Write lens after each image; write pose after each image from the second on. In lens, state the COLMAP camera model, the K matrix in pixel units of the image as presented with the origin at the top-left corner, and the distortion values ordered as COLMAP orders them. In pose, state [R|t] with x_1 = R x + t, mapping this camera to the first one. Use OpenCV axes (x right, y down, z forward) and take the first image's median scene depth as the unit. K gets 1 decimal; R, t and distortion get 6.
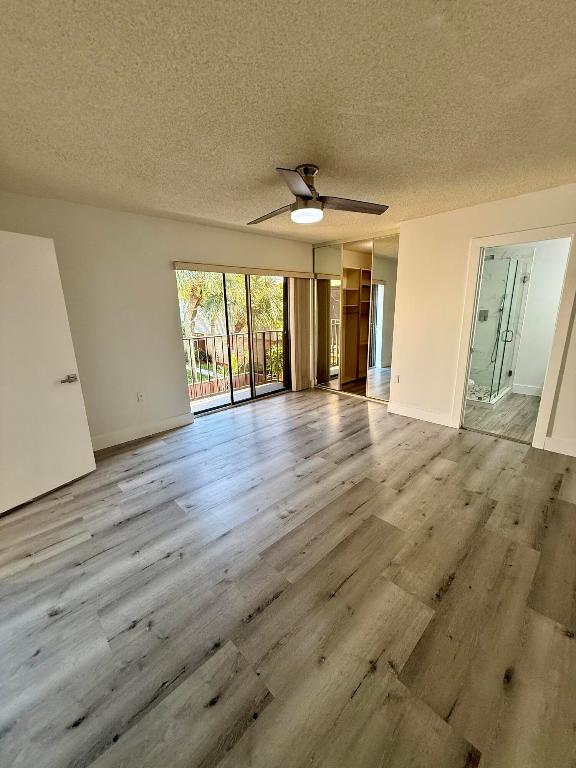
lens RADIAL K [[308.1, 0, 288.0], [0, 308.1, 384.0], [0, 0, 1]] dist [-0.001941, -0.000255]
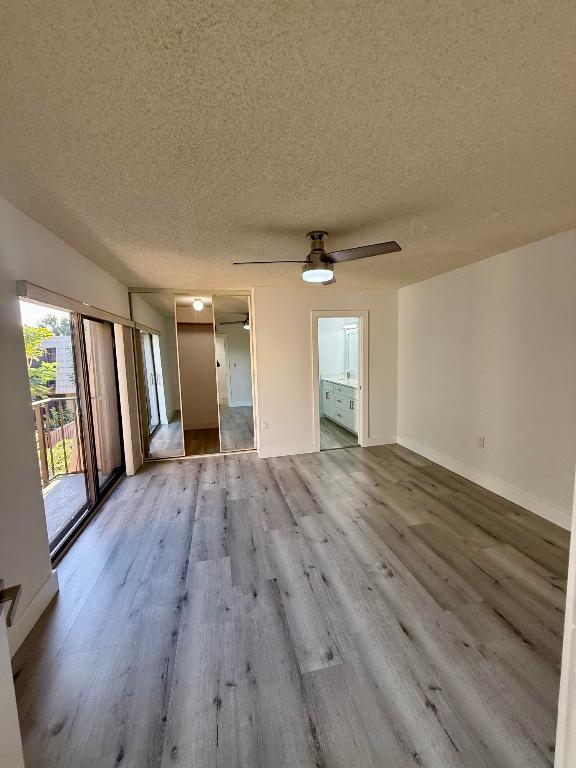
lens RADIAL K [[304.7, 0, 288.0], [0, 304.7, 384.0], [0, 0, 1]] dist [-0.002694, -0.000133]
pose [[0.506858, -0.083936, 0.857933, -0.835318], [0.226119, 0.973344, -0.038362, -0.160040], [-0.831844, 0.213439, 0.512327, 0.582003]]
